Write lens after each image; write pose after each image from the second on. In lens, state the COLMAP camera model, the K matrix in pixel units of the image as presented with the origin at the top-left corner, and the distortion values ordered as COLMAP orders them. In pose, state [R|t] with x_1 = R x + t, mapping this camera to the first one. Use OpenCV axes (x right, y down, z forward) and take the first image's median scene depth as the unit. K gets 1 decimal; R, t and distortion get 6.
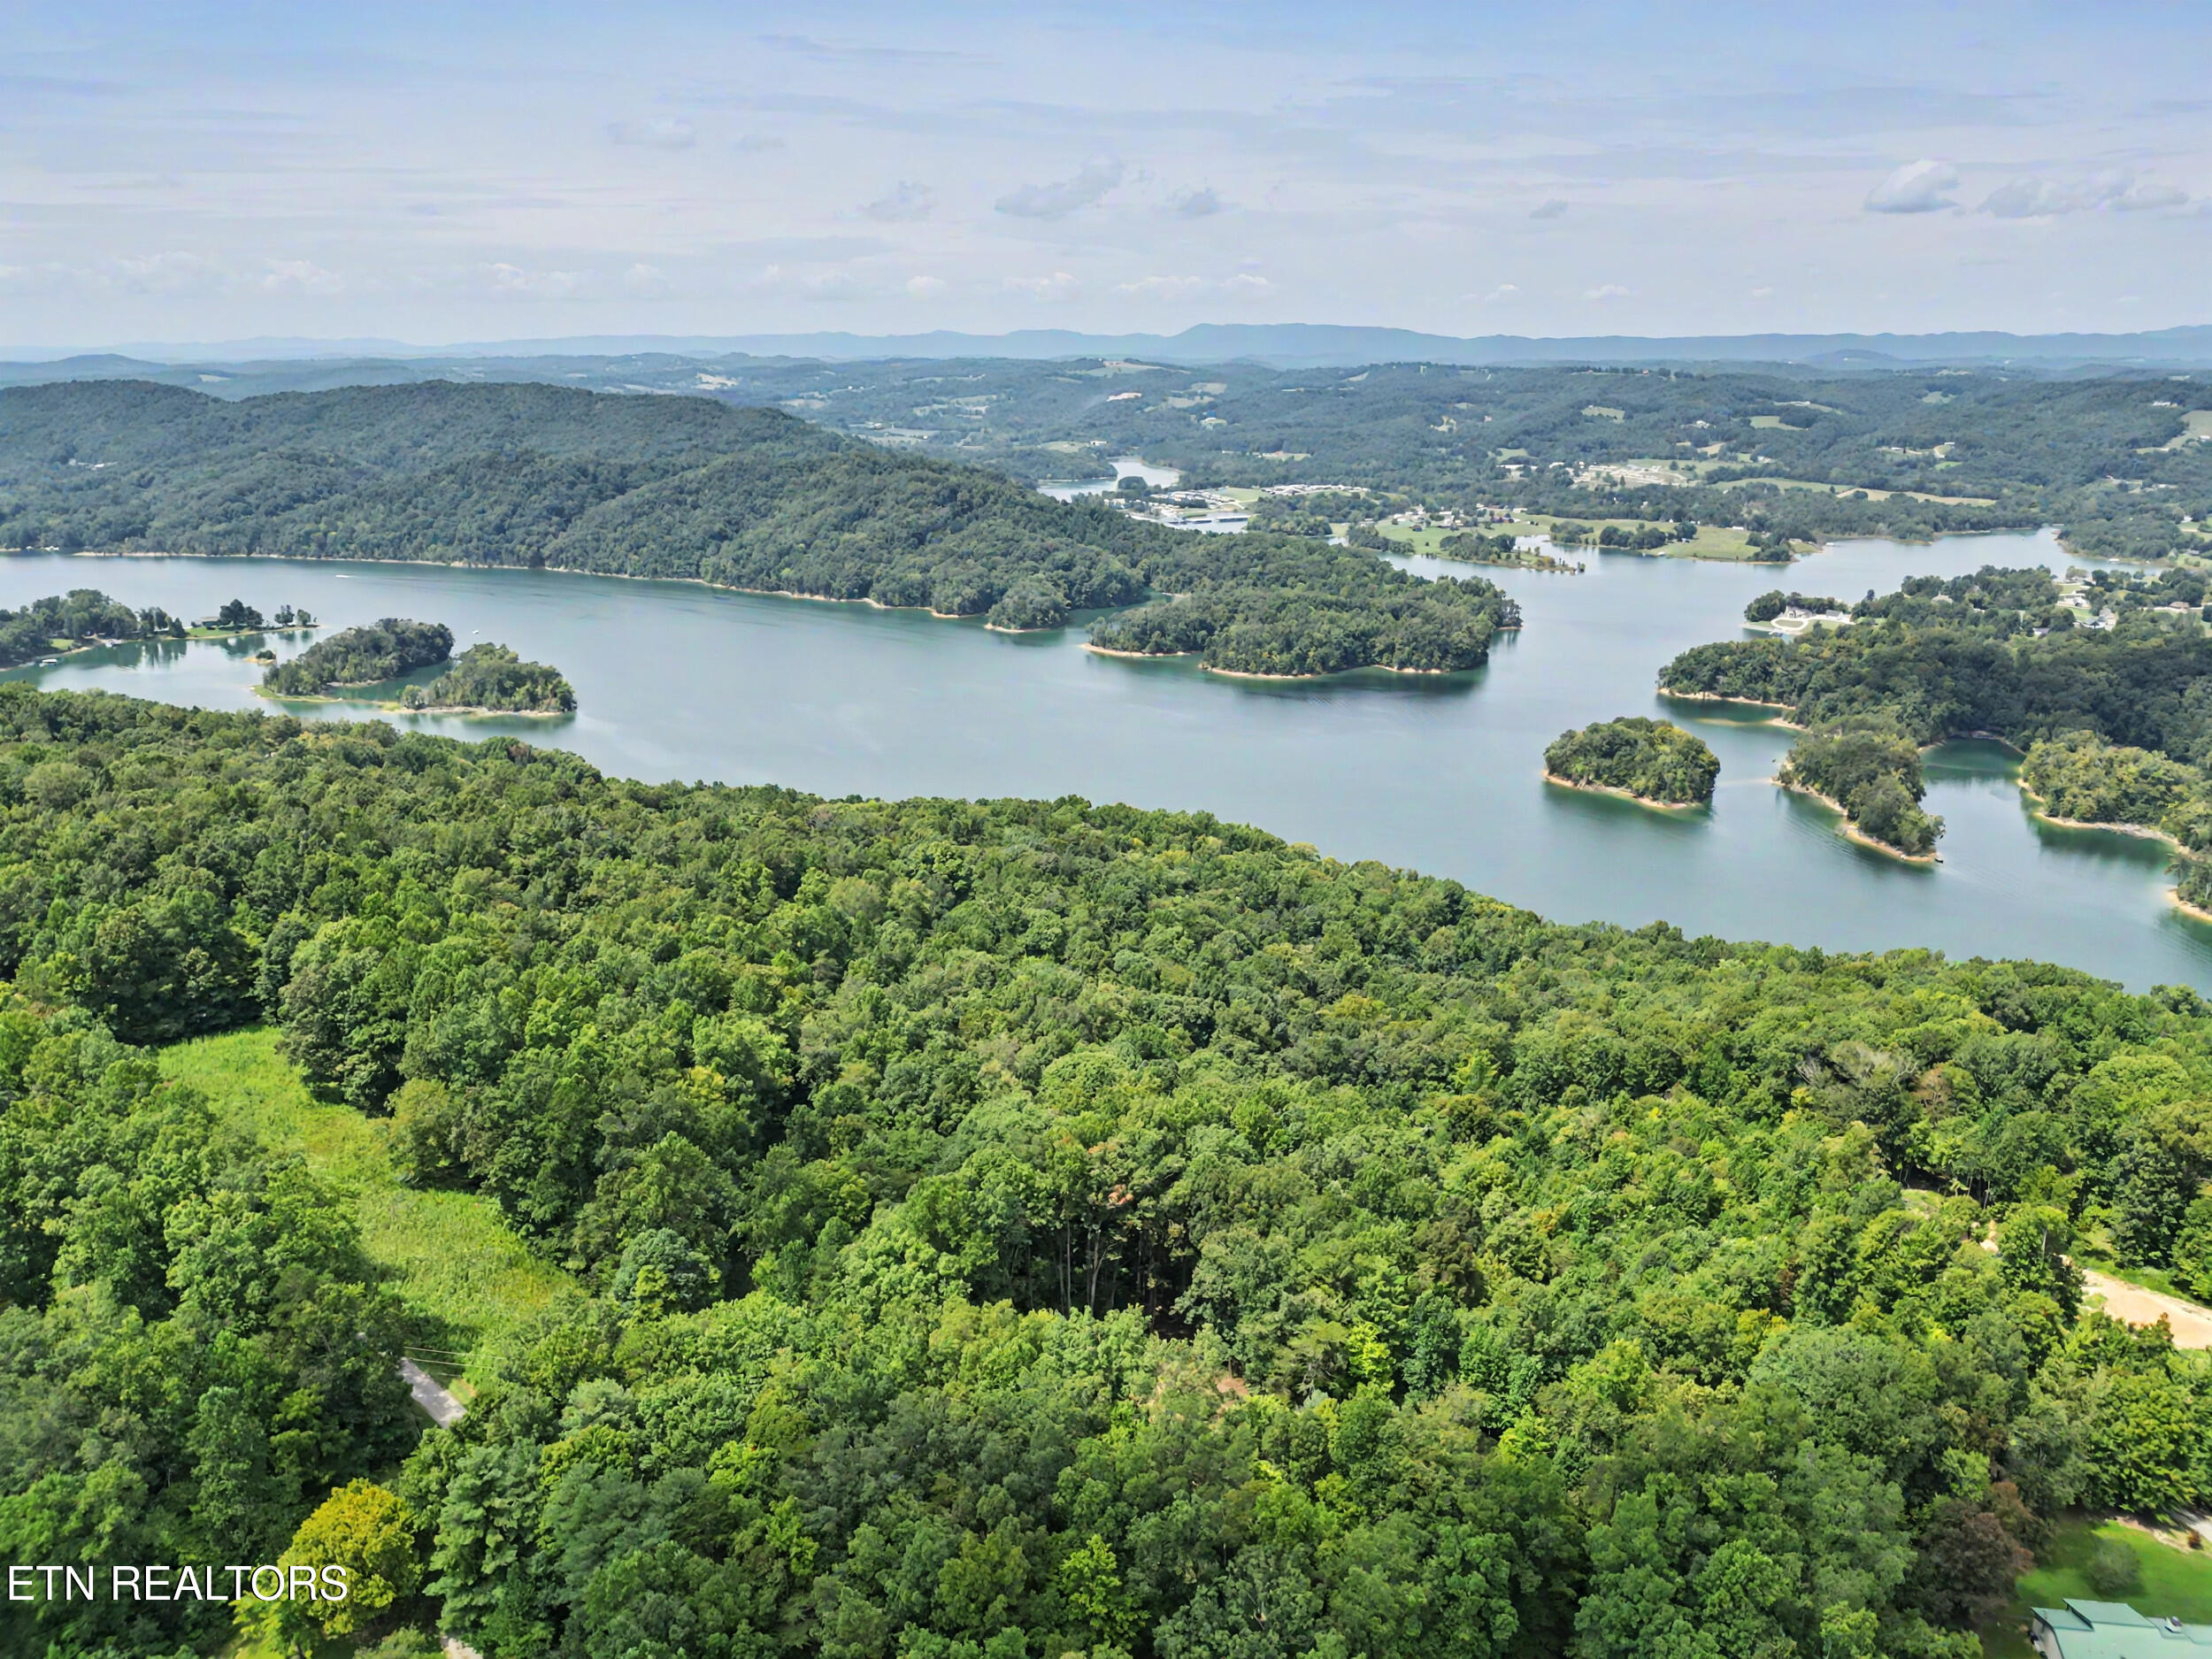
lens RADIAL K [[1619.1, 0, 1109.3], [0, 1619.1, 825.2], [0, 0, 1]] dist [-0.010209, -0.005051]
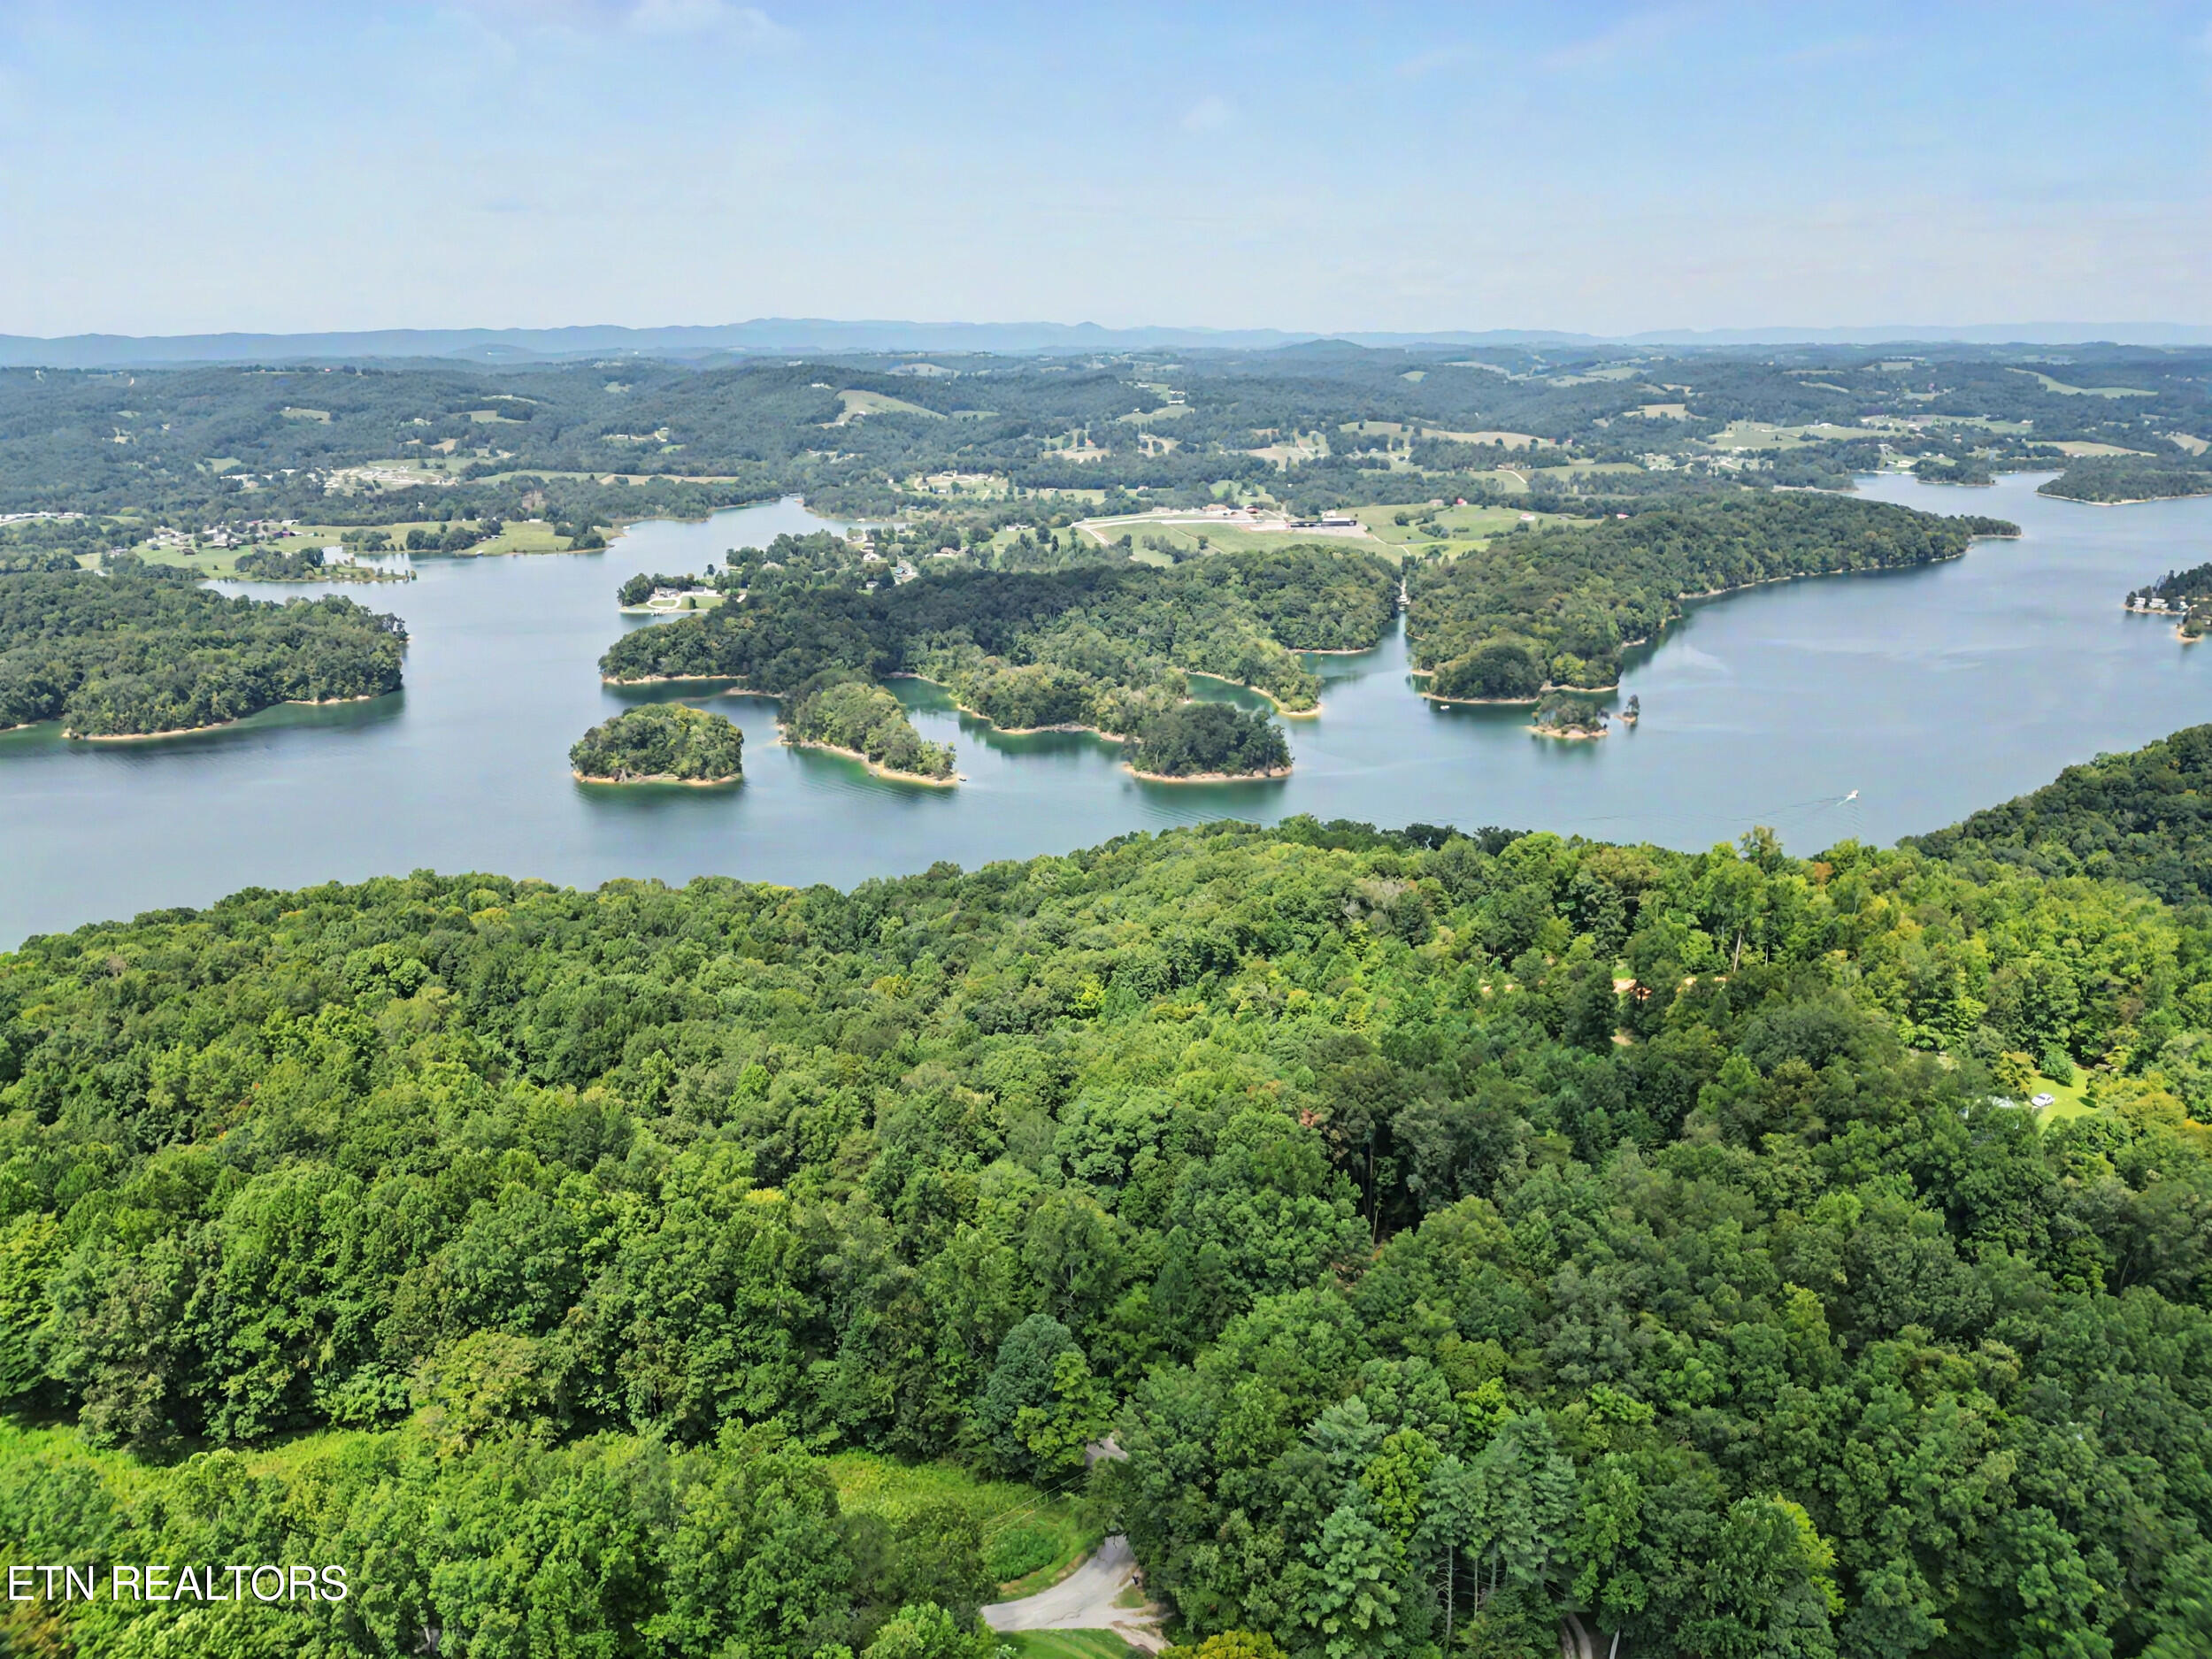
lens RADIAL K [[1619.1, 0, 1107.8], [0, 1619.1, 833.5], [0, 0, 1]] dist [-0.010209, -0.005051]
pose [[0.718879, -0.209597, 0.662784, -0.128526], [0.204672, 0.975015, 0.086342, -0.013311], [-0.664321, 0.073584, 0.743816, 0.044647]]
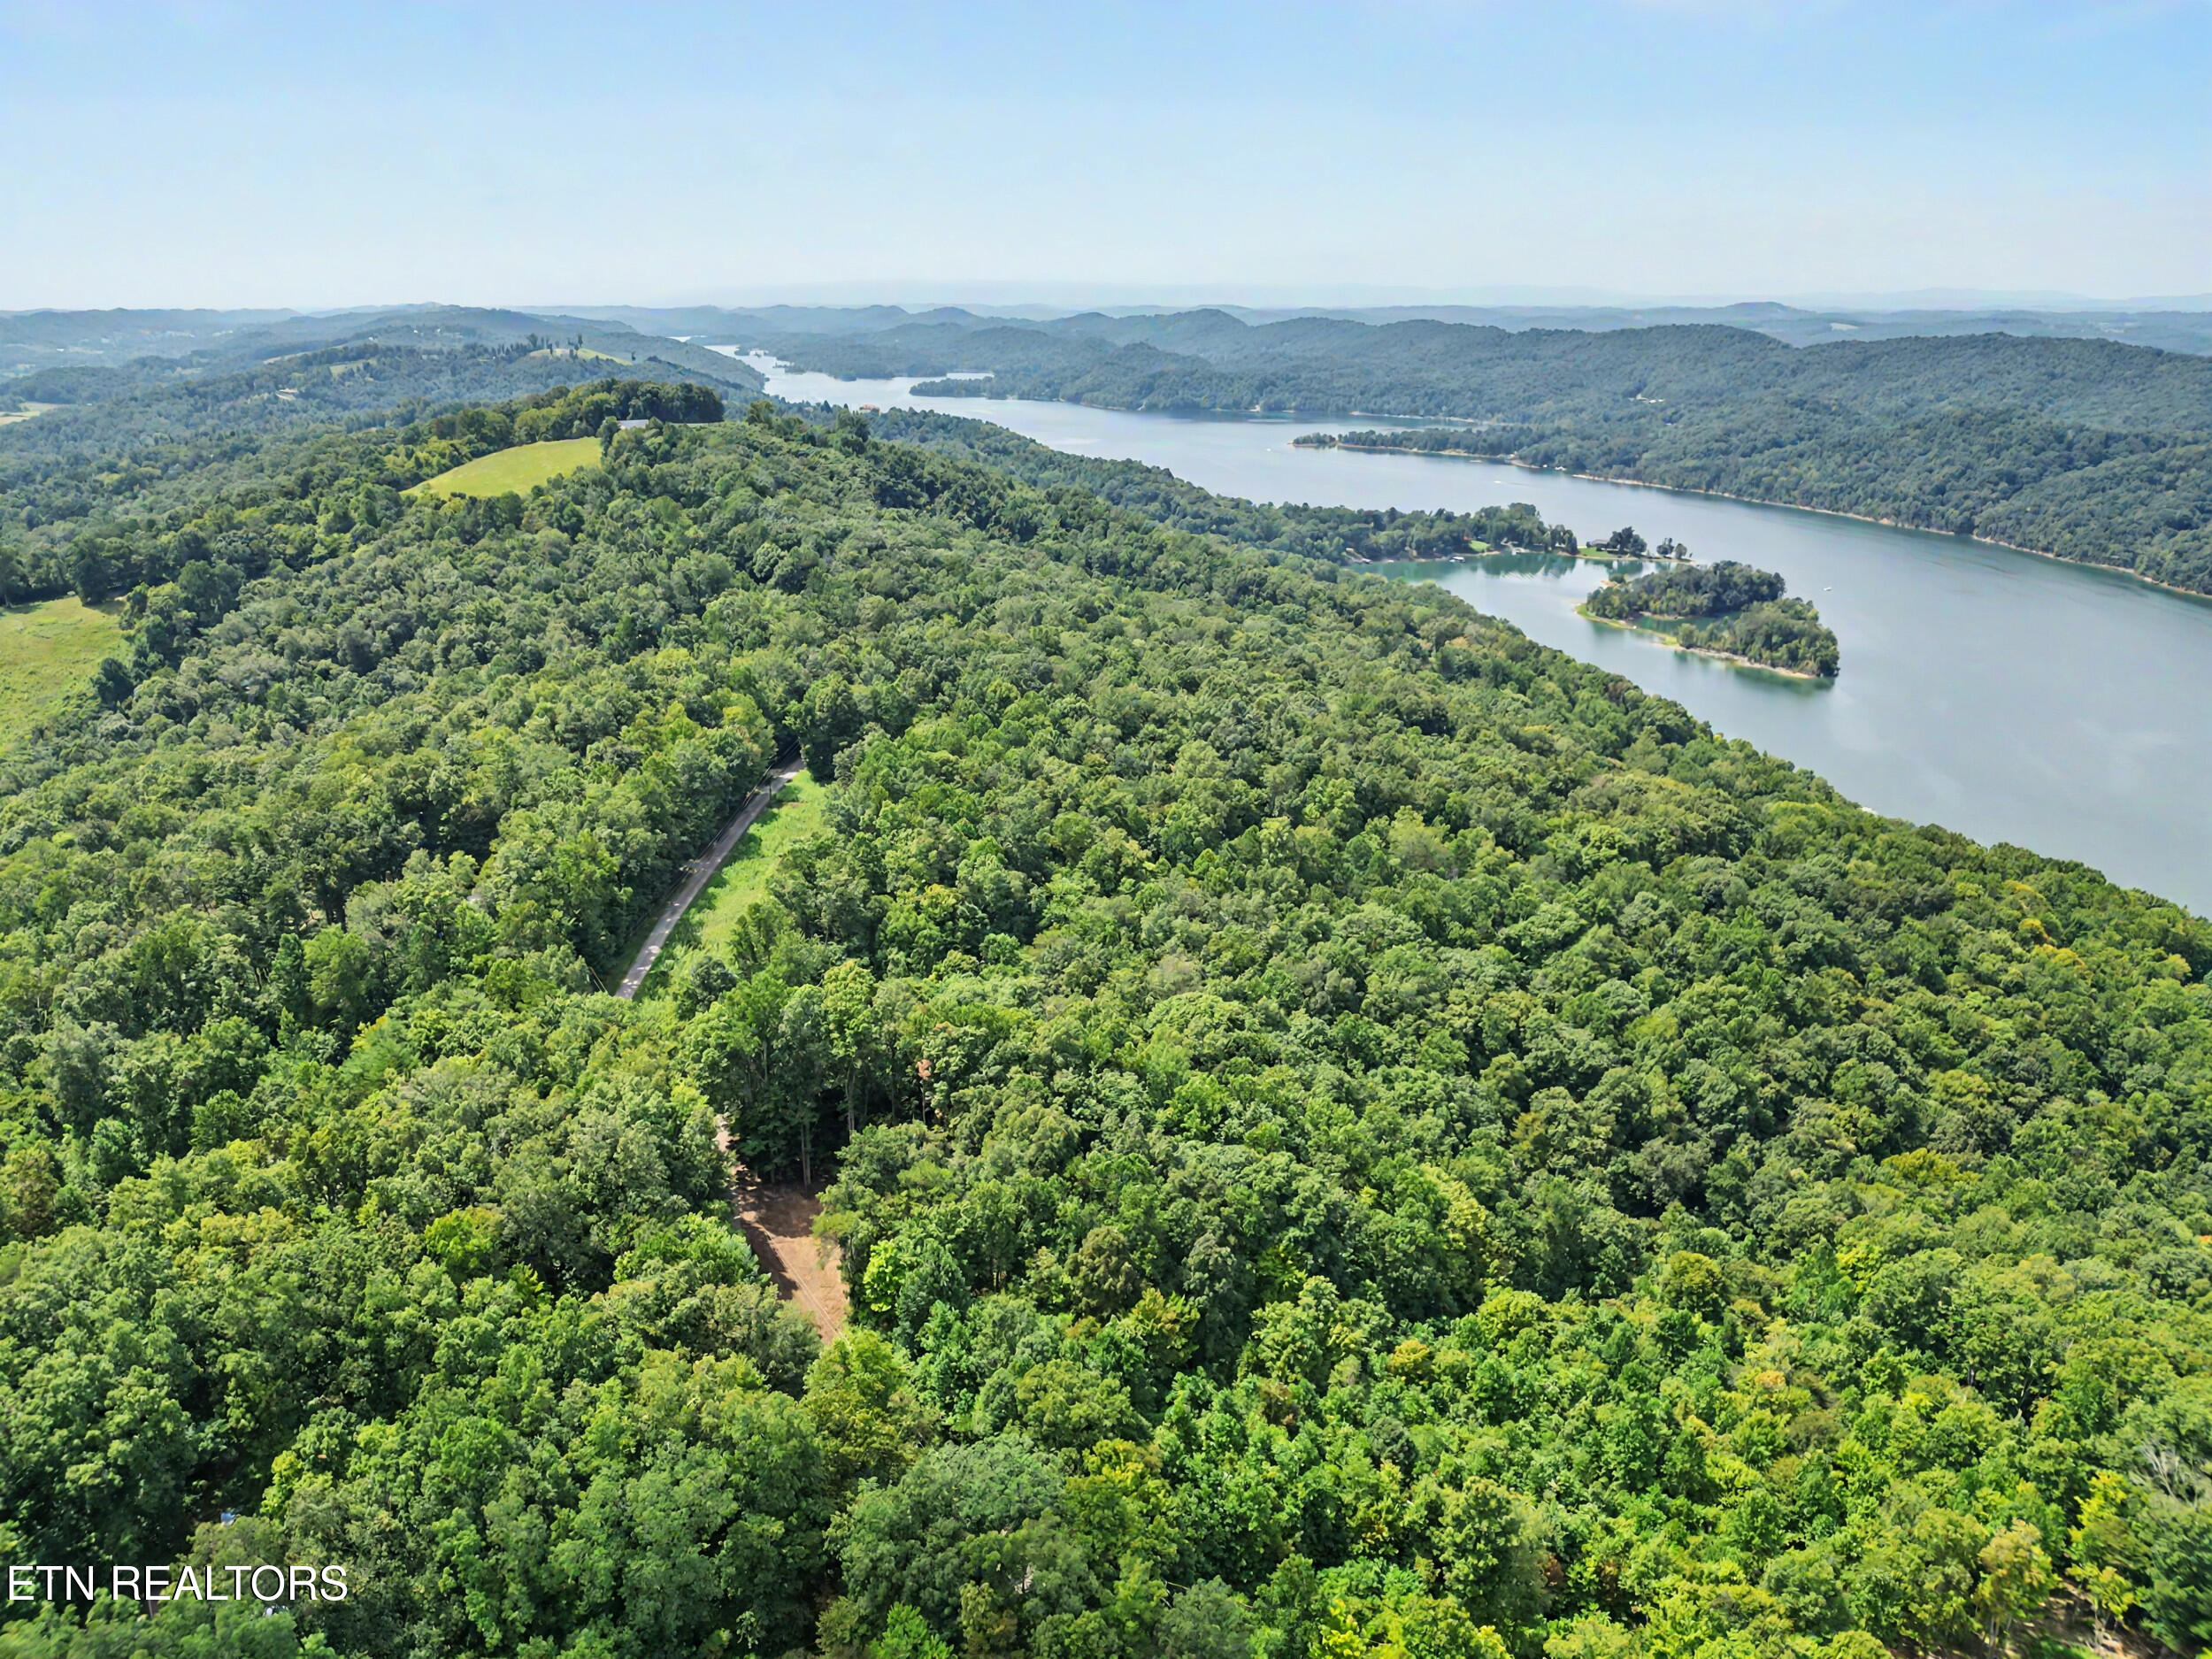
lens RADIAL K [[1619.1, 0, 1104.3], [0, 1619.1, 830.5], [0, 0, 1]] dist [-0.010209, -0.005051]
pose [[0.612469, 0.254062, -0.748555, 0.005744], [-0.230632, 0.963177, 0.138202, -0.000669], [0.756102, 0.087996, 0.648511, 0.002611]]
